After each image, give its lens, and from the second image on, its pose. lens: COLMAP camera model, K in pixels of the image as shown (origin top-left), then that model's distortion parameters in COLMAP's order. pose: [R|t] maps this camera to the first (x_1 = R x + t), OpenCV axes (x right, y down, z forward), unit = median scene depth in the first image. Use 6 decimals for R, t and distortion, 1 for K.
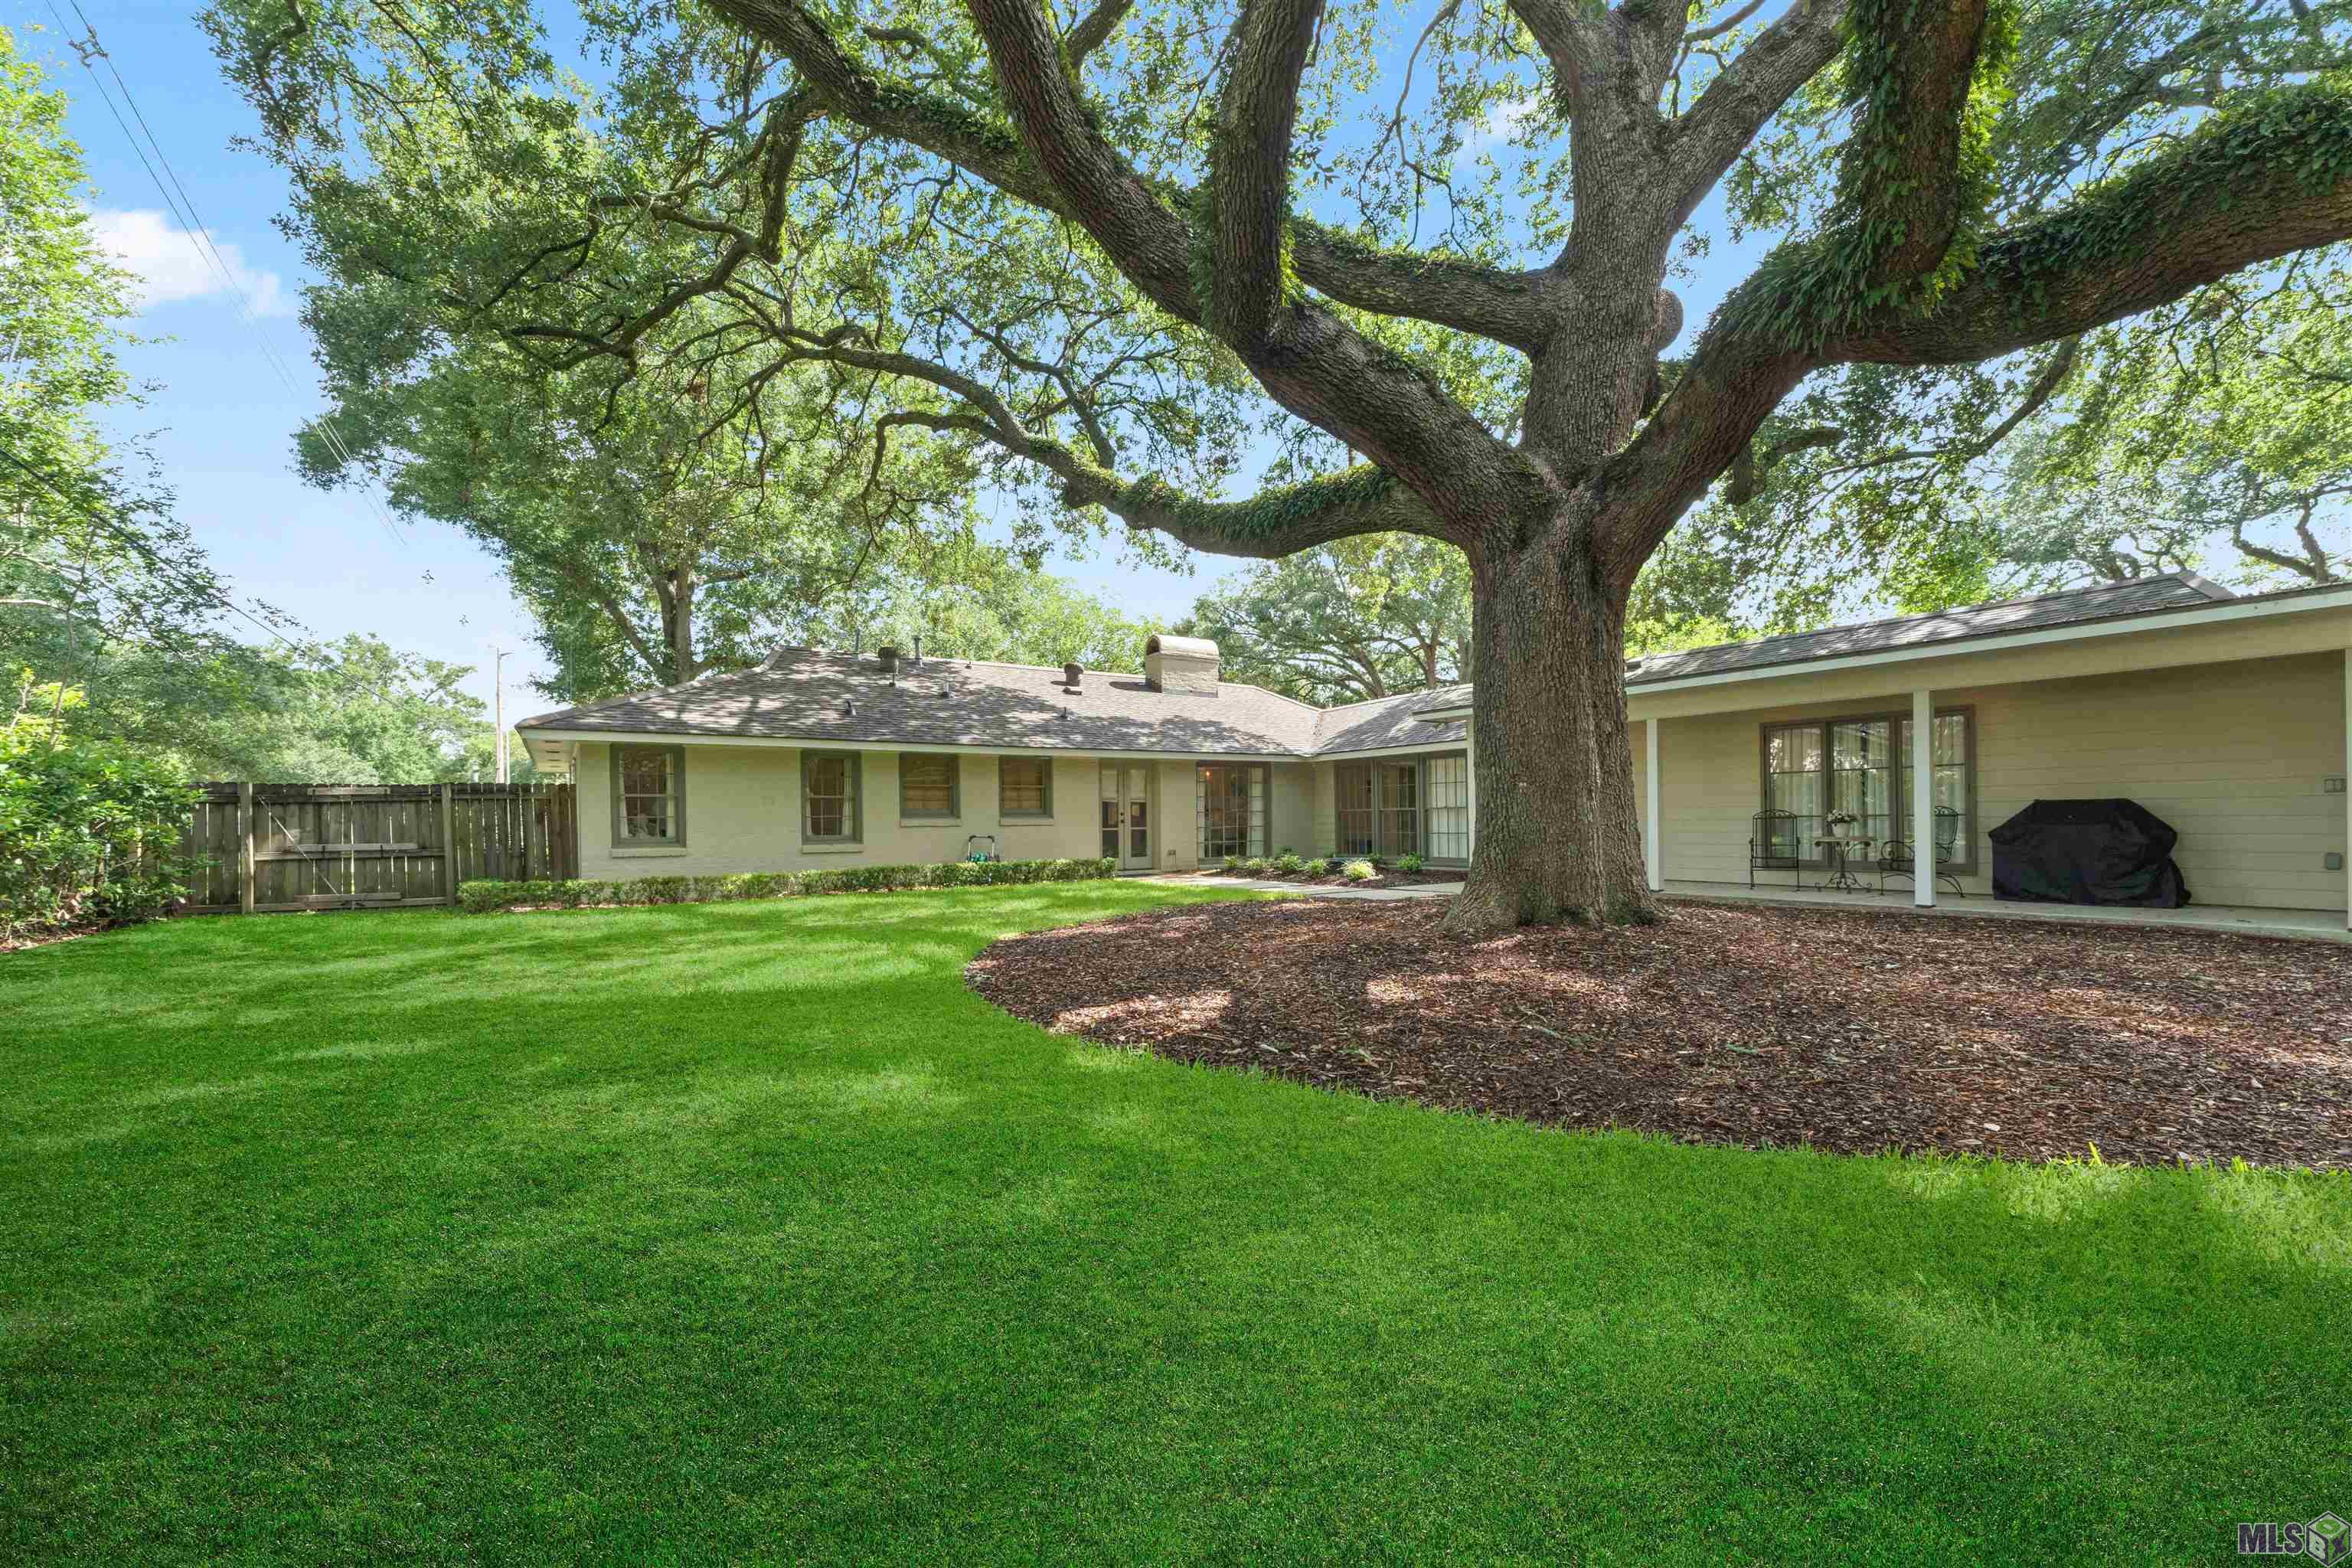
lens RADIAL K [[946.5, 0, 1171.7], [0, 946.5, 772.0], [0, 0, 1]] dist [0.002697, 0.000619]
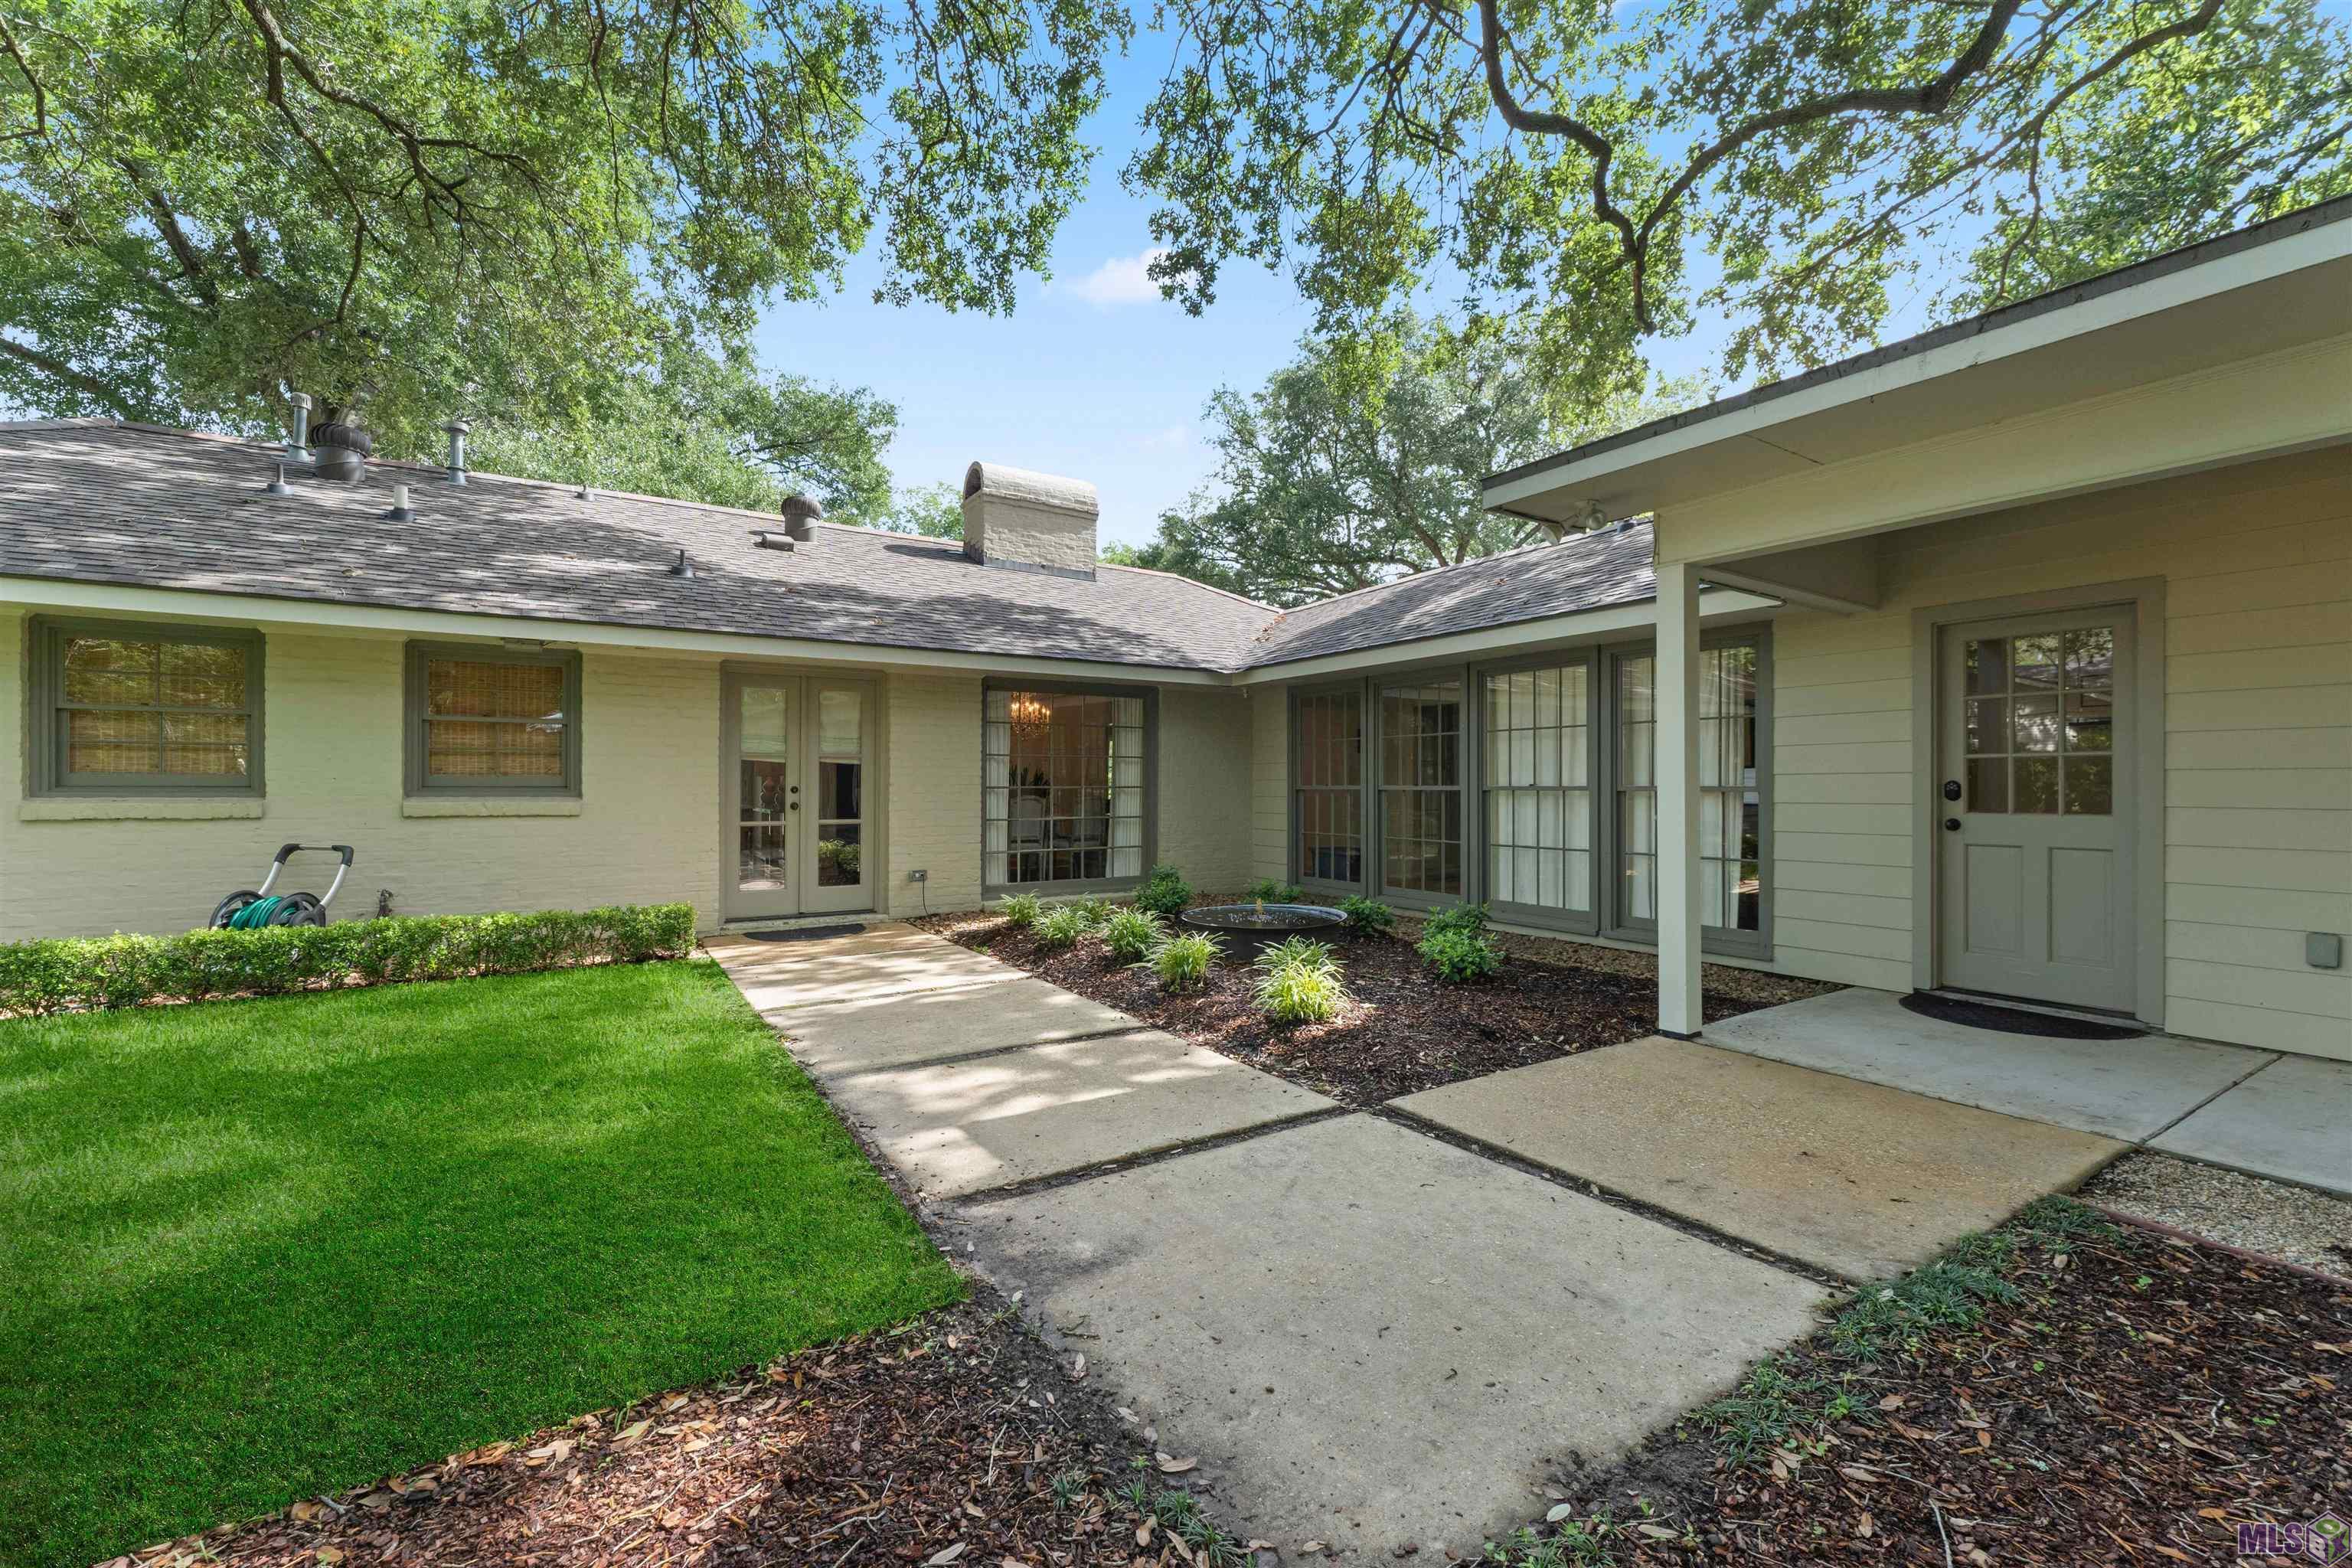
lens RADIAL K [[946.5, 0, 1171.7], [0, 946.5, 772.0], [0, 0, 1]] dist [0.002697, 0.000619]
pose [[0.999849, 0.015286, -0.008240, 0.119303], [-0.014998, 0.999314, 0.033875, 0.017059], [0.008752, -0.033747, 0.999392, 0.521079]]
